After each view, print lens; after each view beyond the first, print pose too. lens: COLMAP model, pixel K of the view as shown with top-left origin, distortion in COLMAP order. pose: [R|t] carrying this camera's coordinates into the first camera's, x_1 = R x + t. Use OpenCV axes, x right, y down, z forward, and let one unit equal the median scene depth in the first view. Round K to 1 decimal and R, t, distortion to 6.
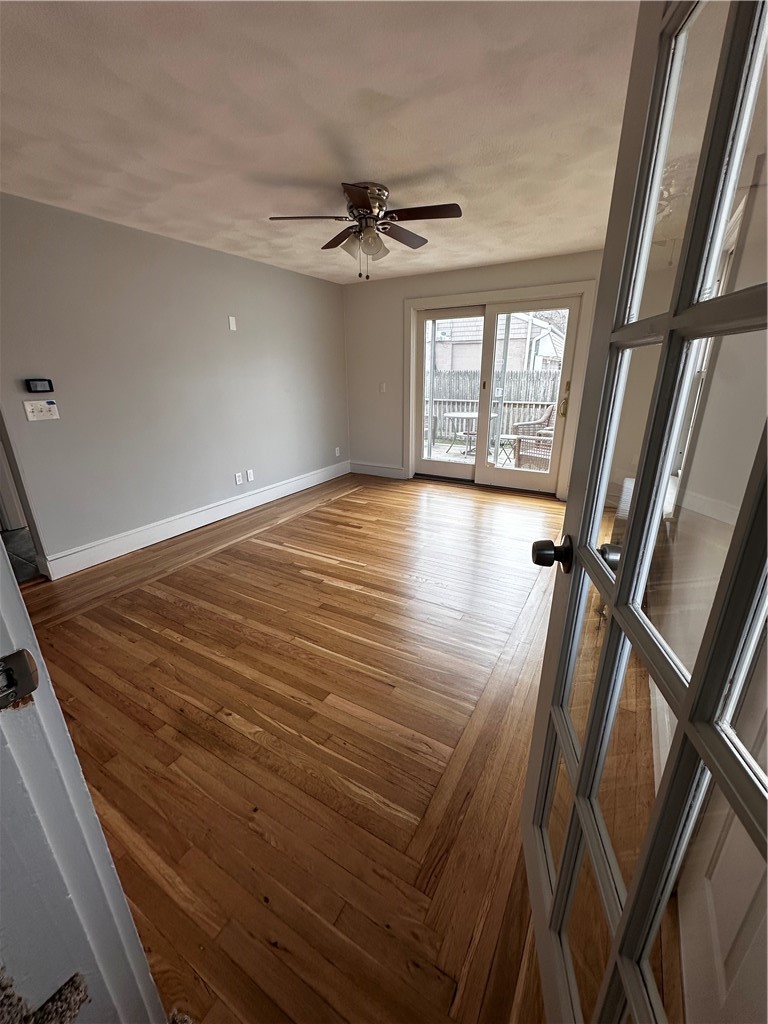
lens RADIAL K [[405.2, 0, 384.0], [0, 405.2, 512.0], [0, 0, 1]] dist [-0.000809, -0.000040]
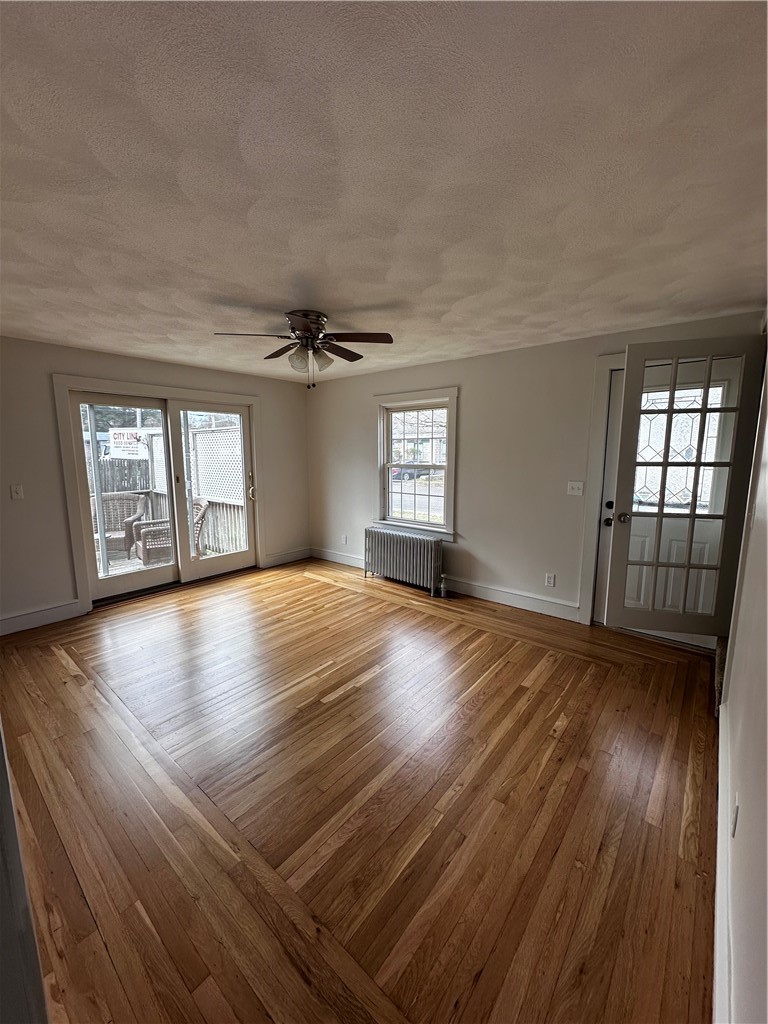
lens RADIAL K [[405.2, 0, 384.0], [0, 405.2, 512.0], [0, 0, 1]] dist [-0.000809, -0.000040]
pose [[0.165777, -0.138607, 0.976374, -0.733960], [0.325664, 0.942224, 0.078465, -0.191031], [-0.930839, 0.304962, 0.201339, 0.469391]]
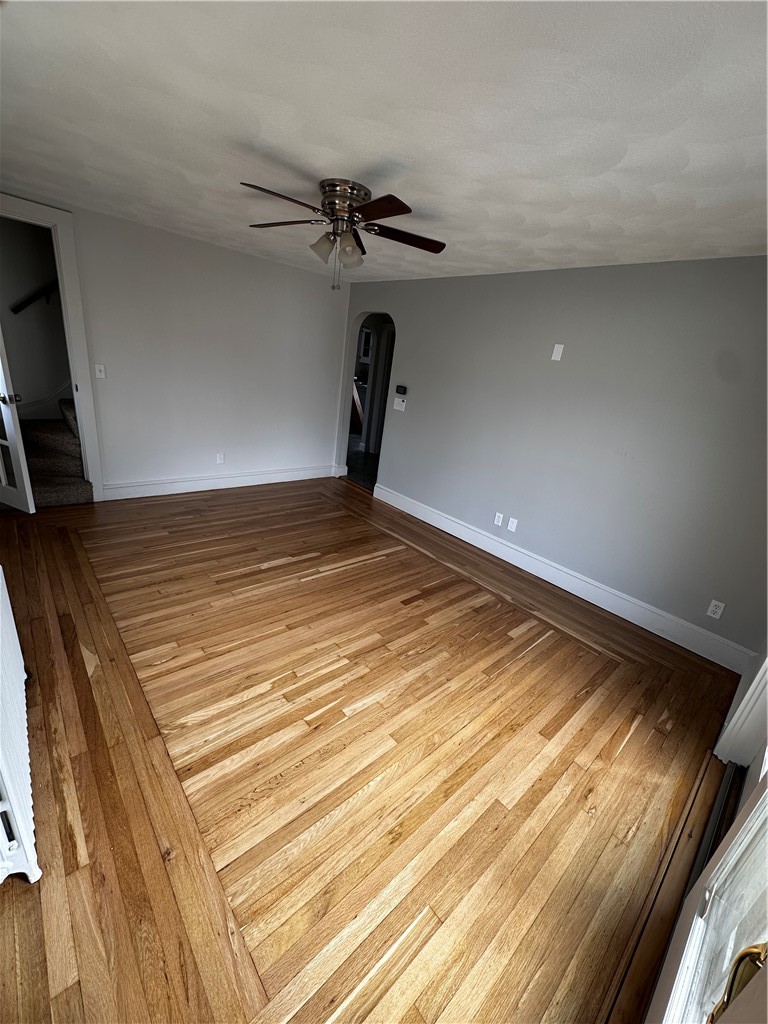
lens RADIAL K [[405.2, 0, 384.0], [0, 405.2, 512.0], [0, 0, 1]] dist [-0.000809, -0.000040]
pose [[-0.307146, 0.303111, -0.902100, 0.583111], [-0.425158, 0.804359, 0.415026, -0.396656], [0.851412, 0.511009, -0.118185, 0.965588]]
